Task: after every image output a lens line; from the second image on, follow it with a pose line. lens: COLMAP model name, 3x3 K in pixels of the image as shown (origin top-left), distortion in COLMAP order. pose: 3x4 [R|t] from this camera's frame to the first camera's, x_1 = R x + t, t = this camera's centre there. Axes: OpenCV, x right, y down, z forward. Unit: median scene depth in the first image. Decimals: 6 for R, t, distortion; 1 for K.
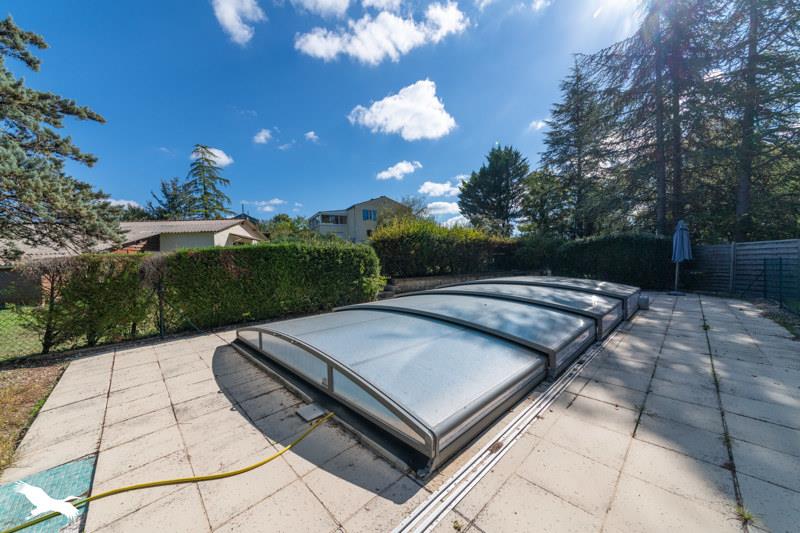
lens RADIAL K [[285.3, 0, 397.3], [0, 285.3, 252.1], [0, 0, 1]] dist [0.000537, 0.000033]
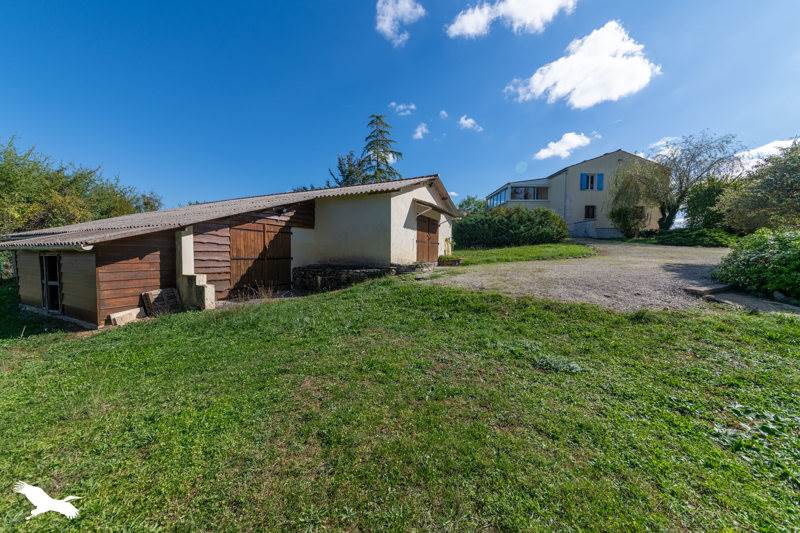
lens RADIAL K [[285.3, 0, 397.3], [0, 285.3, 252.1], [0, 0, 1]] dist [0.000537, 0.000033]
pose [[0.870777, 0.031574, -0.490663, -0.177521], [-0.011553, 0.998974, 0.043781, 0.005908], [0.491542, -0.032454, 0.870249, 0.248502]]
